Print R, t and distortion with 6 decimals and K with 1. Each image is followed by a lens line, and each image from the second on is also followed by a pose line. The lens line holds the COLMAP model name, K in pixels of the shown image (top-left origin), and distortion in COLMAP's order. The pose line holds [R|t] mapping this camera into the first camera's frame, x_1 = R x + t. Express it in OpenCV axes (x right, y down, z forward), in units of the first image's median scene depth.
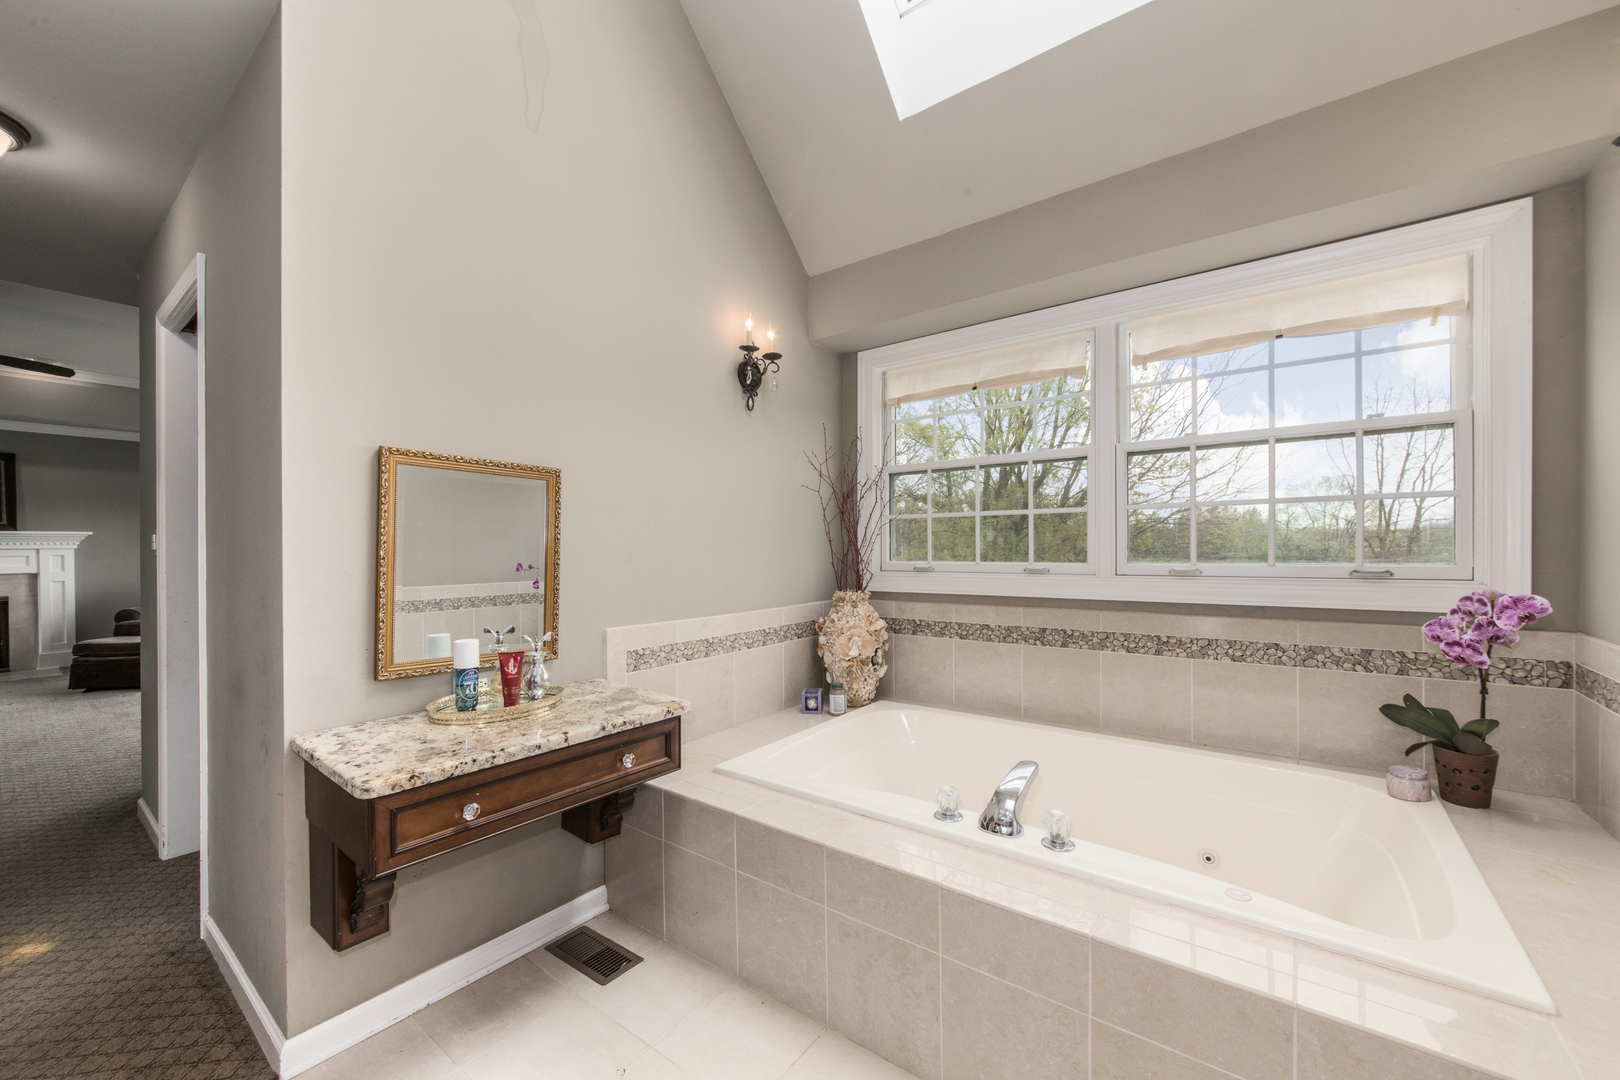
lens RADIAL K [[654.7, 0, 806.7], [0, 654.7, 550.1], [0, 0, 1]] dist [-0.011508, 0.000008]
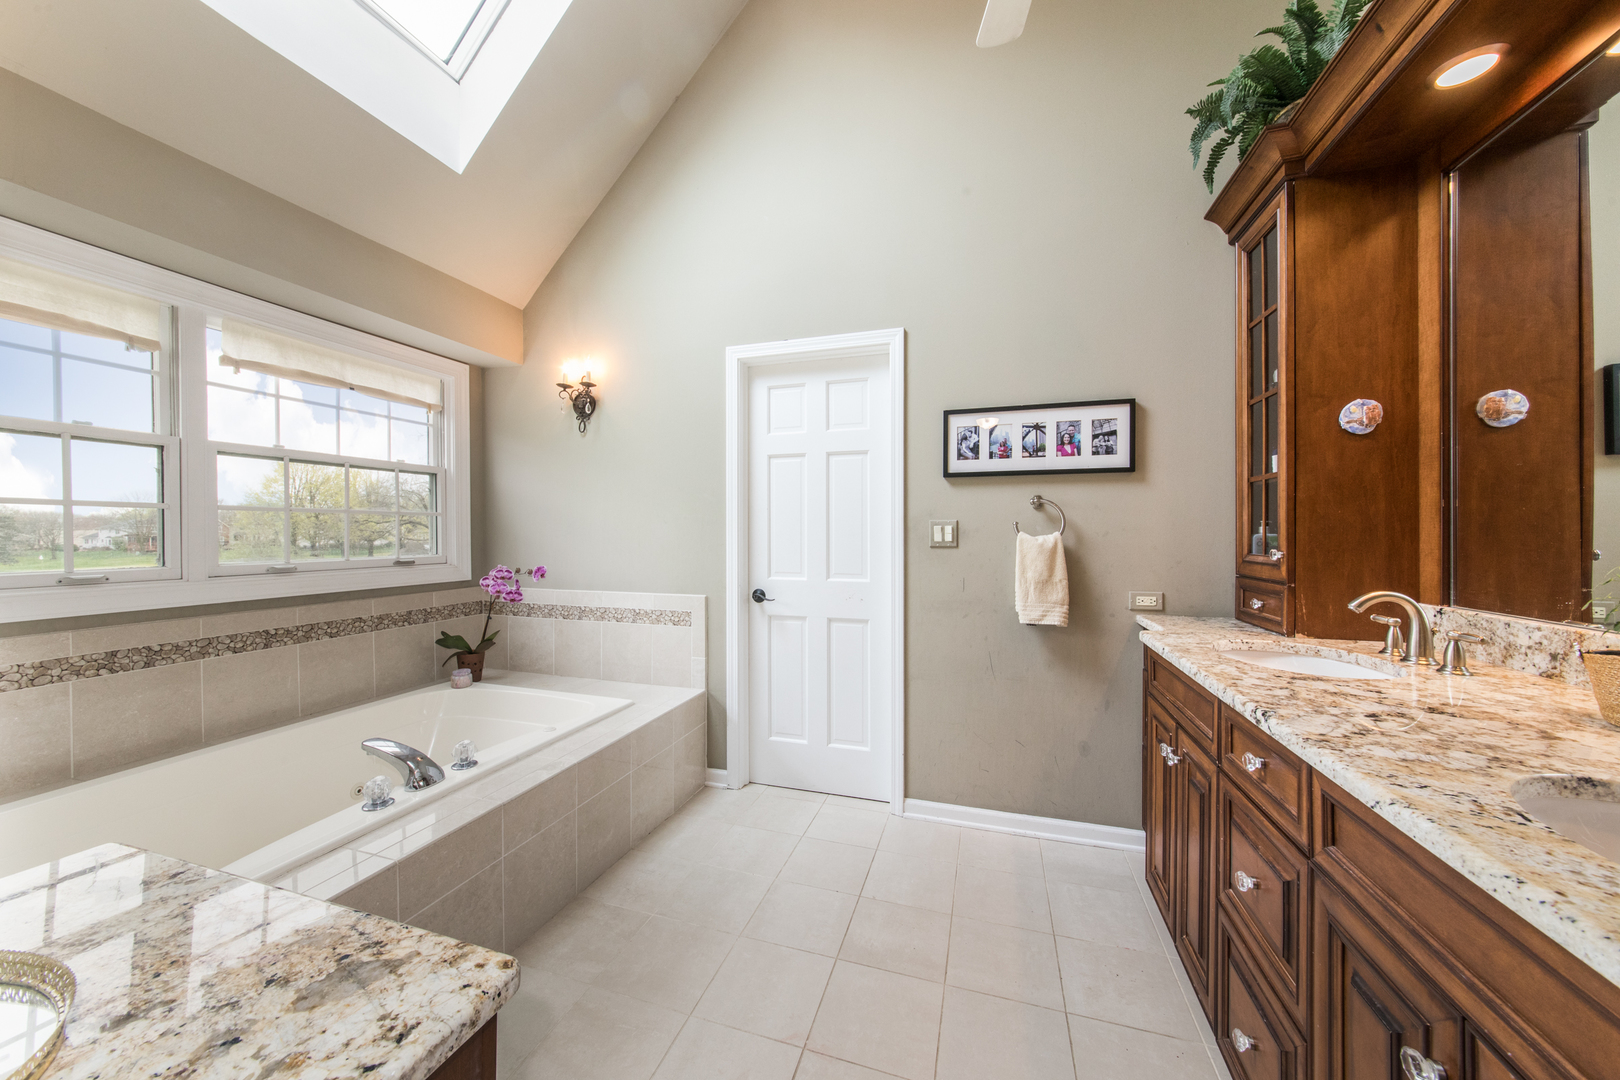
lens RADIAL K [[574.9, 0, 810.0], [0, 574.9, 540.0], [0, 0, 1]] dist [-0.000151, -0.000008]
pose [[-0.356689, 0.007881, 0.934190, -0.713535], [0.024085, 0.999710, 0.000763, 0.004754], [-0.933913, 0.022772, -0.356776, 0.544893]]
